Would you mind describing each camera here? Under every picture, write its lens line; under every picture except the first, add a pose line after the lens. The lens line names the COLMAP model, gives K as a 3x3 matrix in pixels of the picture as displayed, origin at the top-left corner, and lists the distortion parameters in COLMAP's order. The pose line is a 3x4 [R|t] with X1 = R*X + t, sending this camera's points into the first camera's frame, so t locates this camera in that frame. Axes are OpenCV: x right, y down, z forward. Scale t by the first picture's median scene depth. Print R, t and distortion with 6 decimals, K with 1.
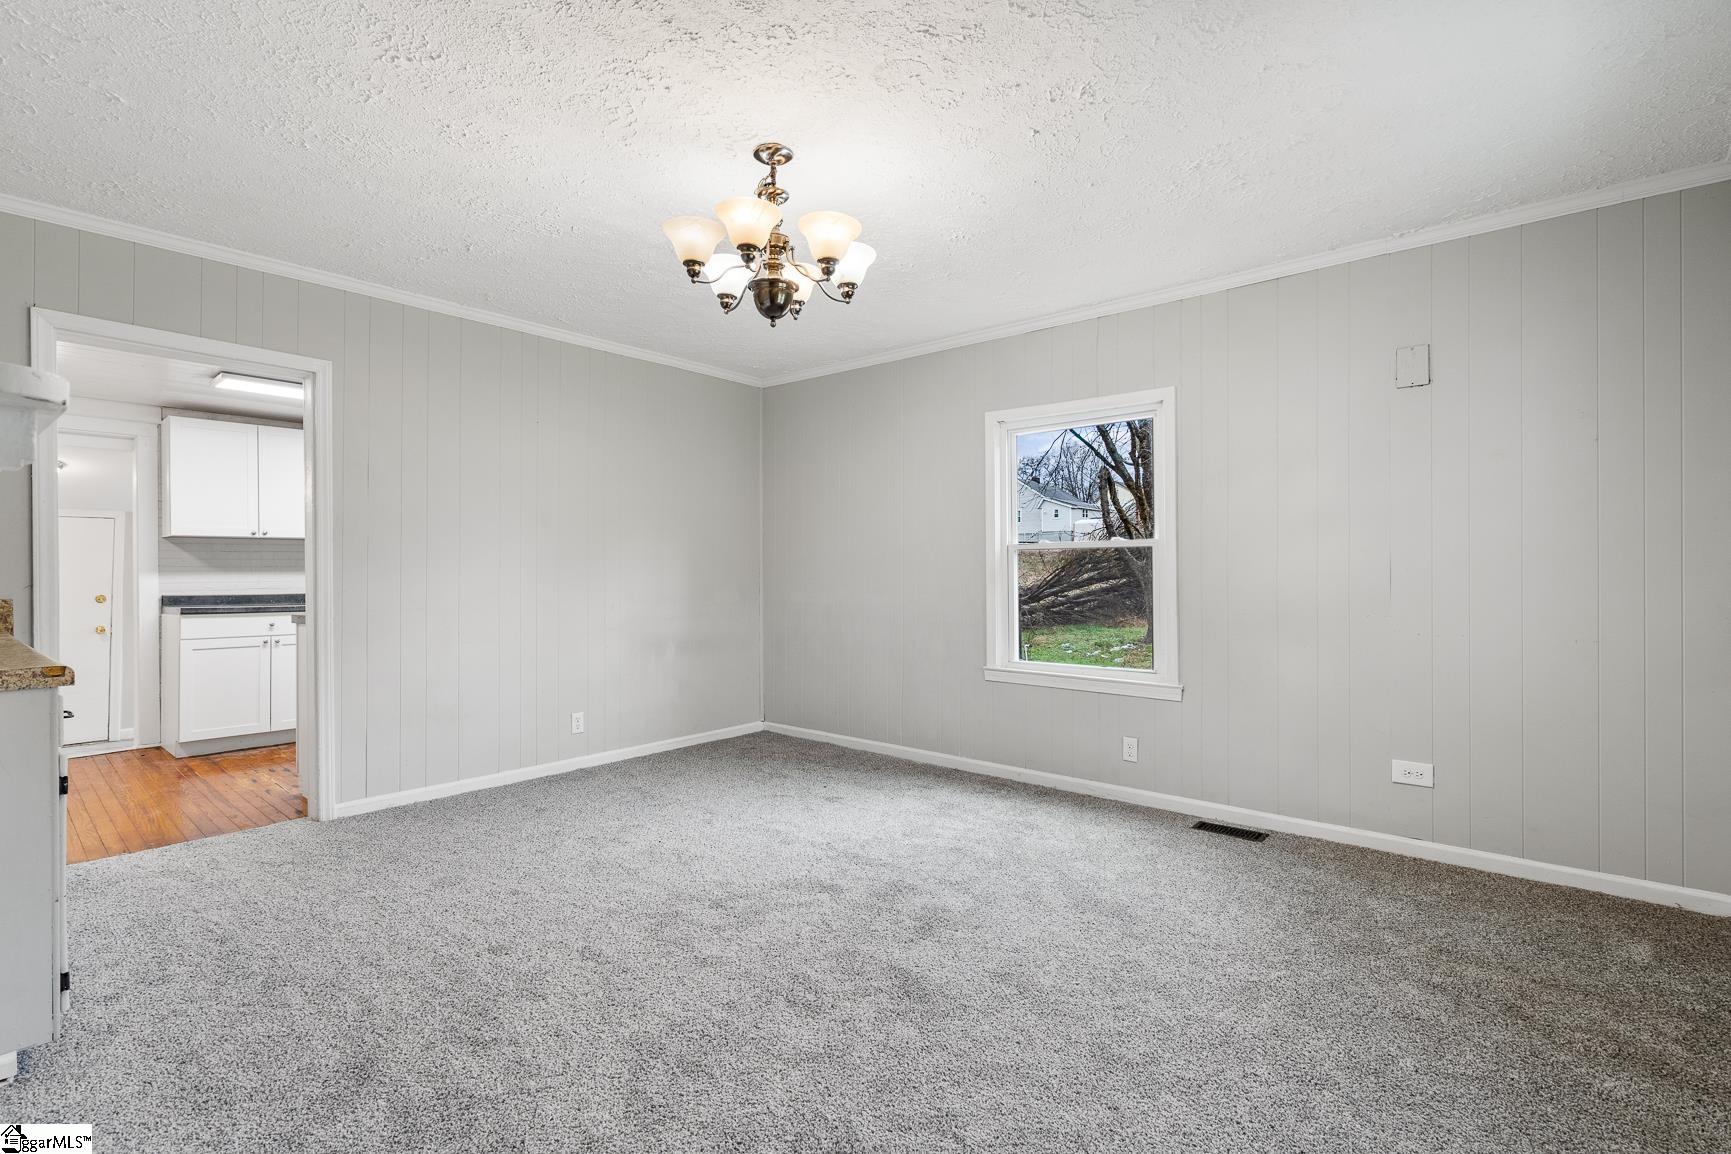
lens RADIAL K [[795.2, 0, 865.5], [0, 795.2, 577.0], [0, 0, 1]] dist [0.000901, 0.000043]
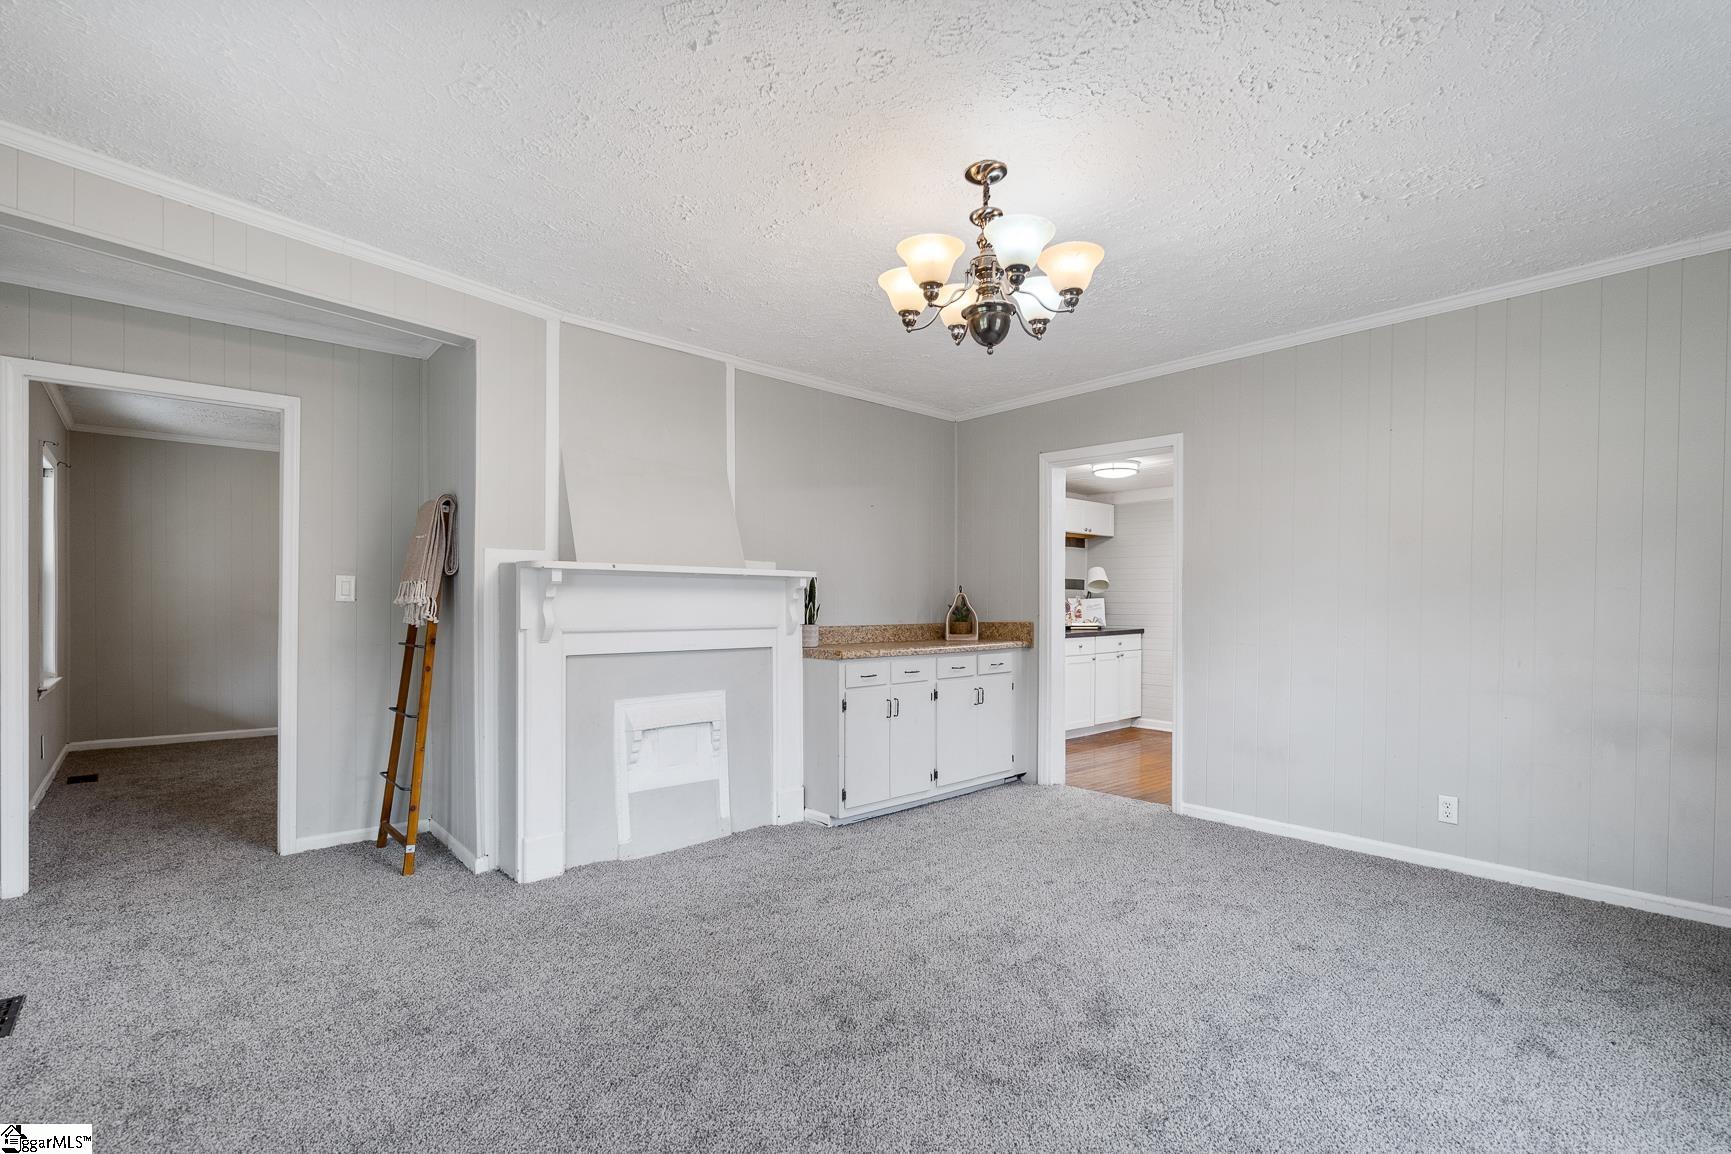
lens RADIAL K [[807.4, 0, 864.3], [0, 807.4, 614.7], [0, 0, 1]] dist [0.016830, -0.000279]
pose [[-0.137352, 0.014886, -0.990410, 0.781634], [-0.008718, 0.999830, 0.016237, -0.016243], [0.990484, 0.010864, -0.137199, 0.896291]]
